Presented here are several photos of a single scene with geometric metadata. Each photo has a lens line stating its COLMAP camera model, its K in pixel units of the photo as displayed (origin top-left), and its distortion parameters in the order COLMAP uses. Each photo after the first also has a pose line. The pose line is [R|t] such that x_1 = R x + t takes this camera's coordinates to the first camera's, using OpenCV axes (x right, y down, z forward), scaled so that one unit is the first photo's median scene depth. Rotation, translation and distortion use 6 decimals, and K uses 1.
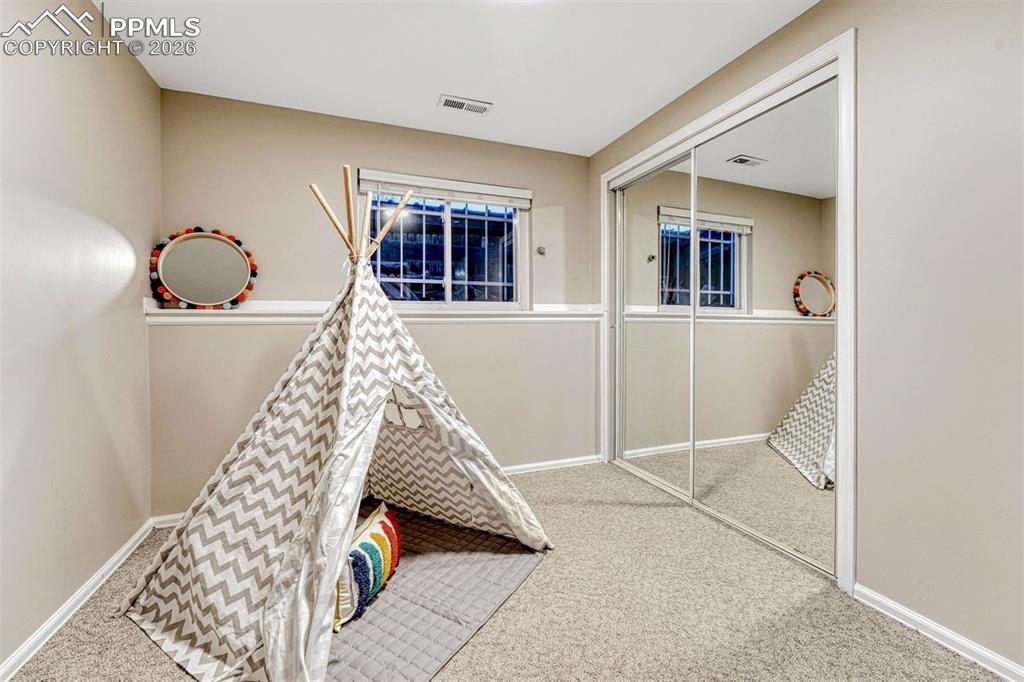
lens RADIAL K [[416.1, 0, 513.7], [0, 416.1, 327.5], [0, 0, 1]] dist [-0.001734, -0.000320]
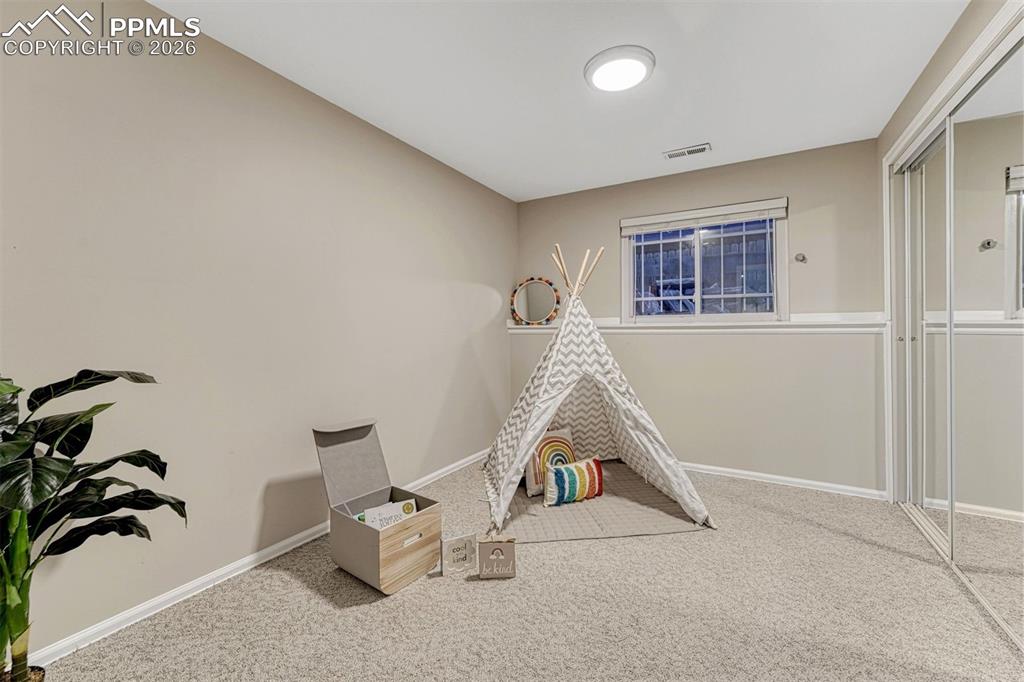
lens RADIAL K [[416.1, 0, 512.6], [0, 416.1, 332.8], [0, 0, 1]] dist [-0.001734, -0.000320]
pose [[0.626424, 0.006653, -0.779454, 0.630681], [-0.005515, 0.999976, 0.004102, -0.020881], [0.779463, 0.001729, 0.626446, -0.171789]]
